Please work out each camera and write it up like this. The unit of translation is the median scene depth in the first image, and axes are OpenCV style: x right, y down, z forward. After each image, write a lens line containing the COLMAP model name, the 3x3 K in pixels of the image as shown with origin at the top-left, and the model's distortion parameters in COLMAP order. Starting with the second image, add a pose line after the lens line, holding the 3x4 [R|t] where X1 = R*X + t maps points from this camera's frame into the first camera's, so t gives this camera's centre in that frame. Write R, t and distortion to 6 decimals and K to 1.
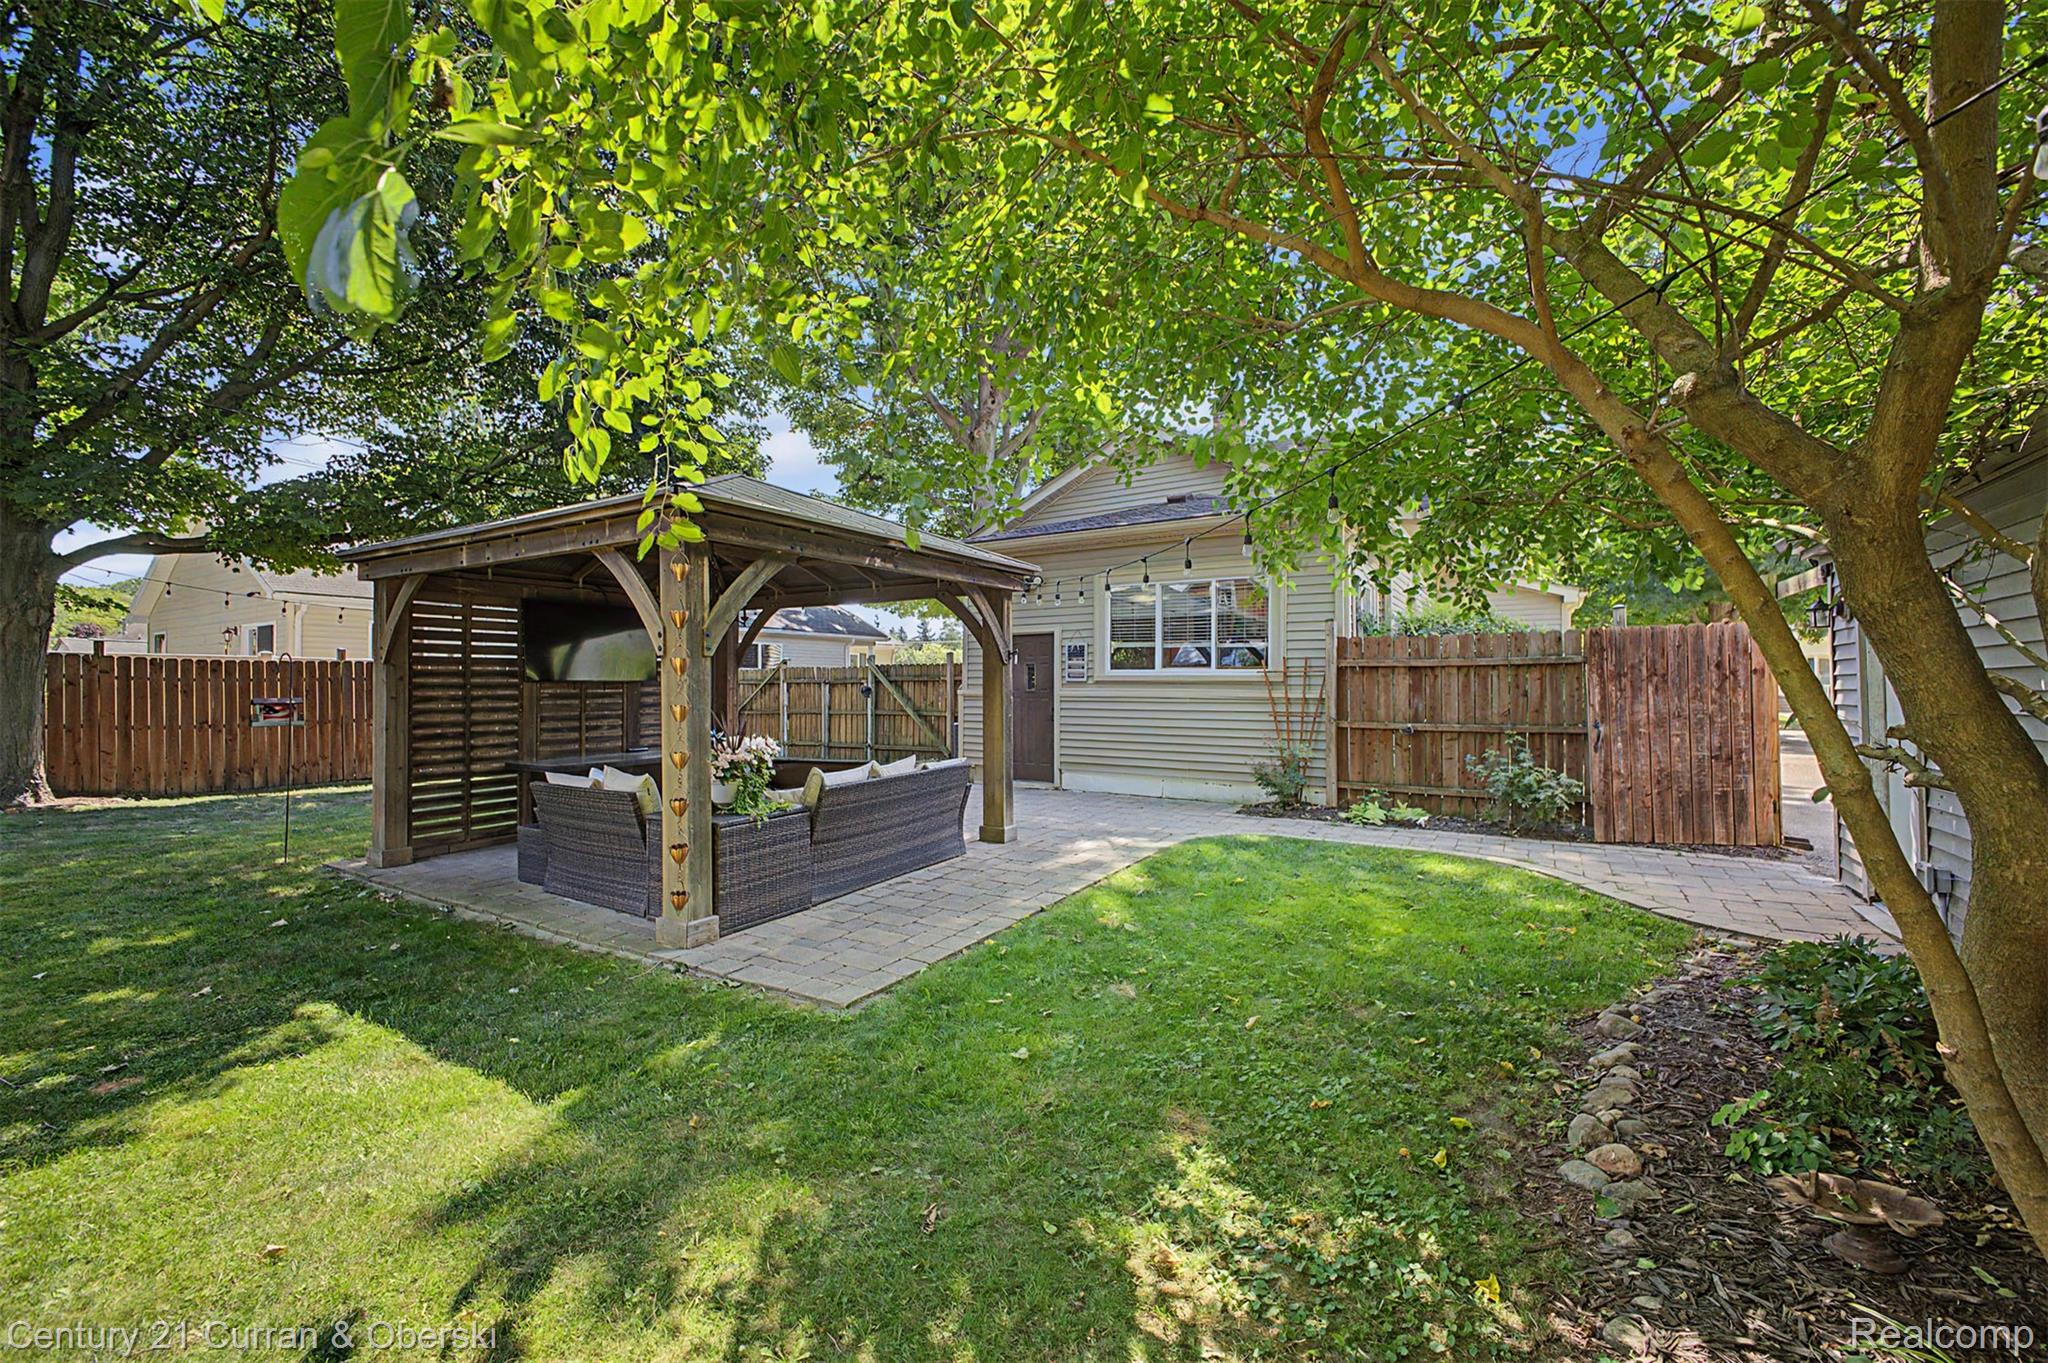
lens RADIAL K [[836.1, 0, 1013.0], [0, 836.1, 678.0], [0, 0, 1]] dist [0.006664, -0.000586]
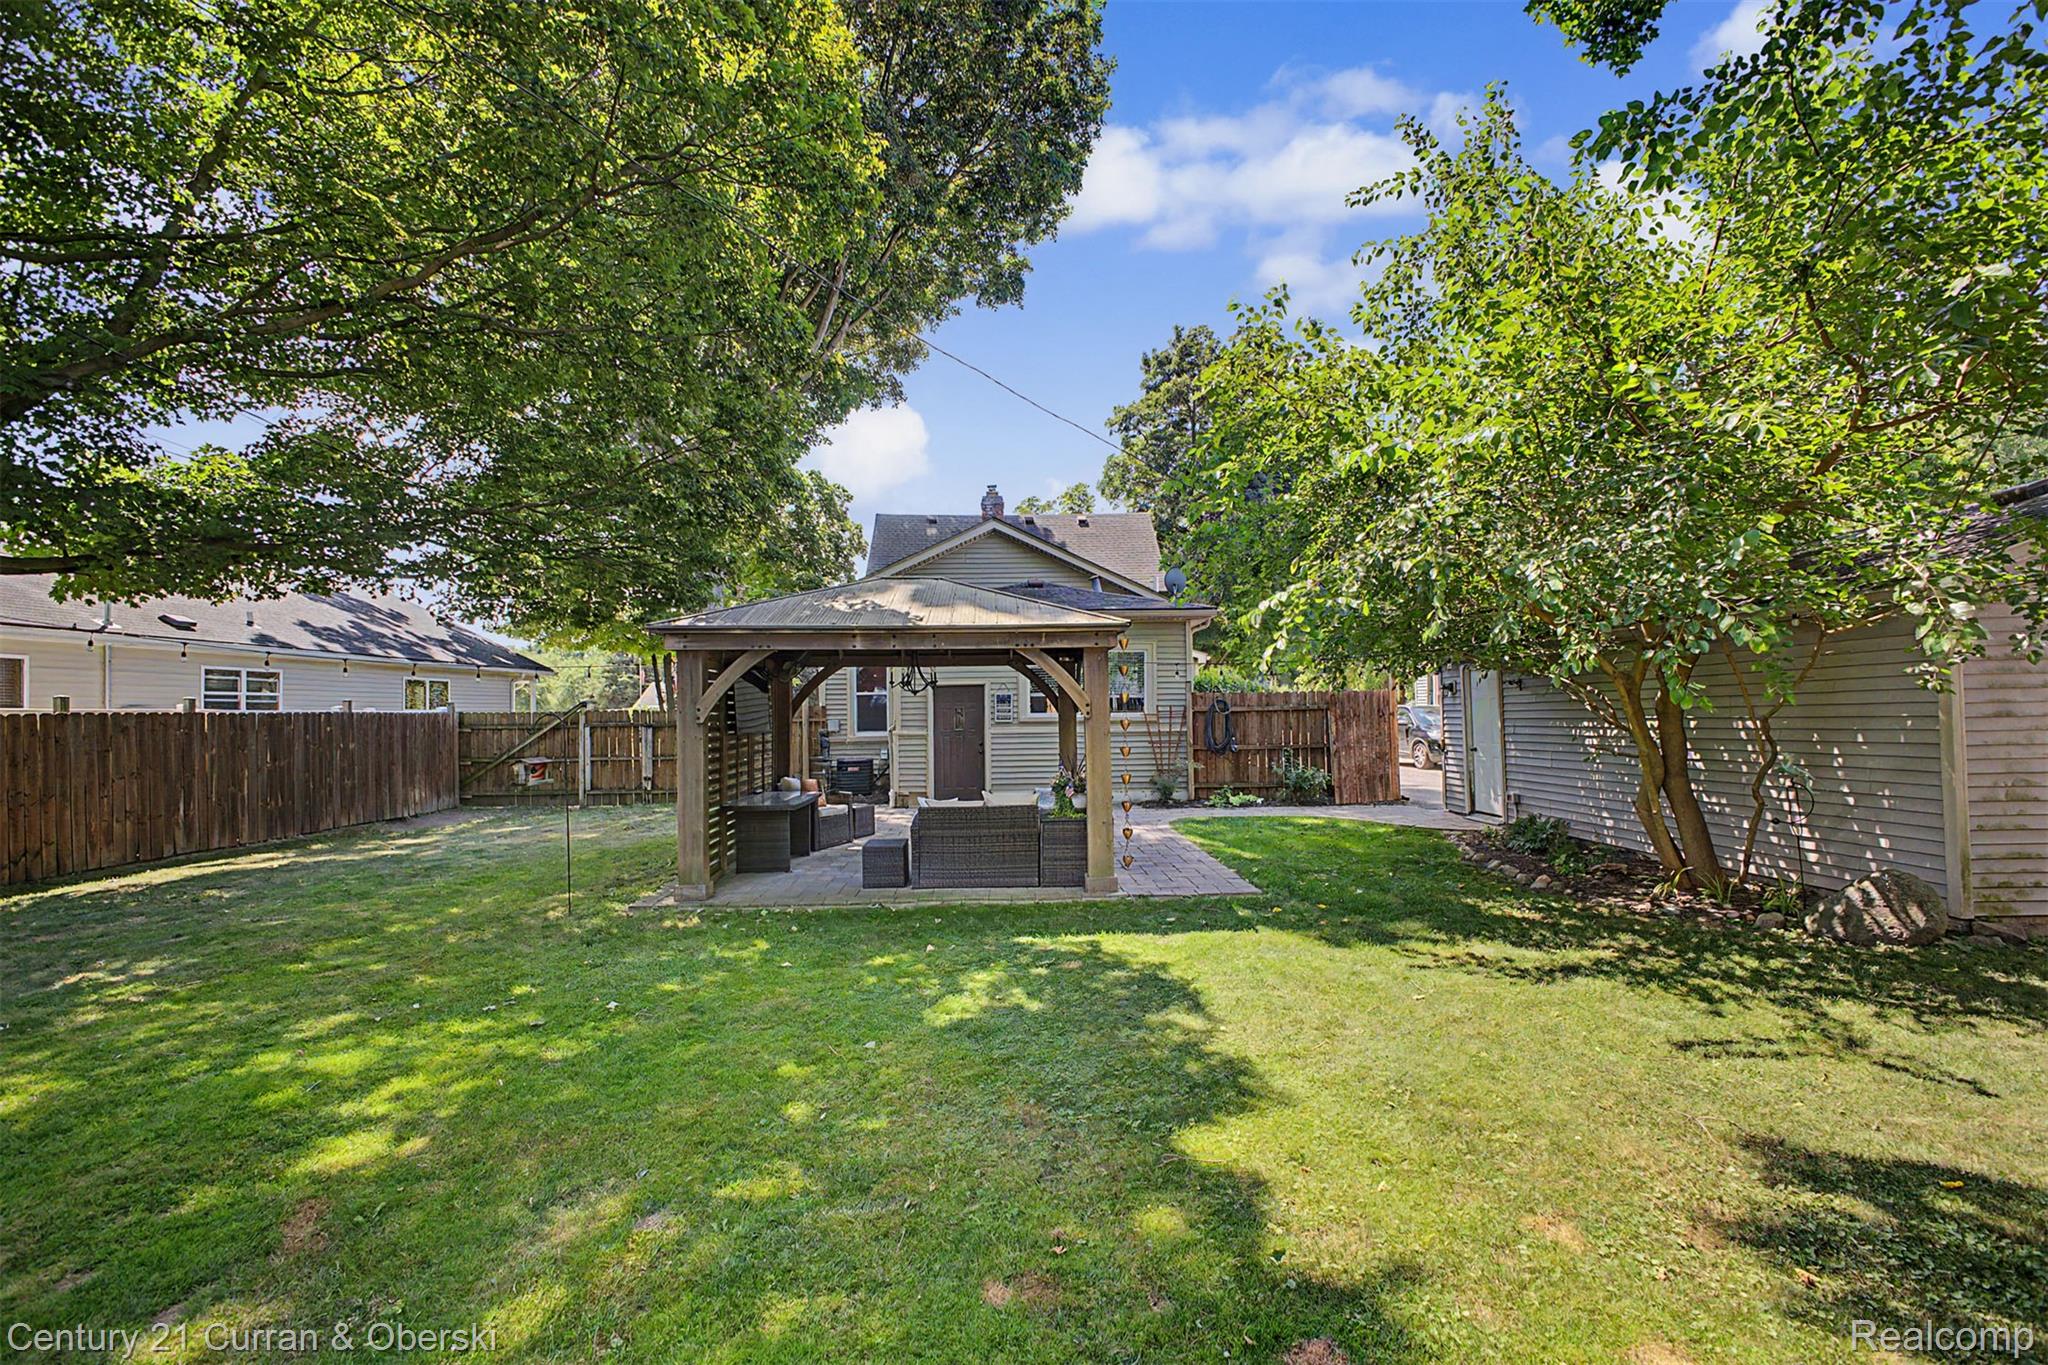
lens RADIAL K [[836.1, 0, 1013.0], [0, 836.1, 679.0], [0, 0, 1]] dist [0.006664, -0.000586]
pose [[0.848146, 0.008420, 0.529695, -0.866005], [0.010110, 0.999434, -0.032075, -0.031763], [-0.529665, 0.032560, 0.847582, -0.198999]]
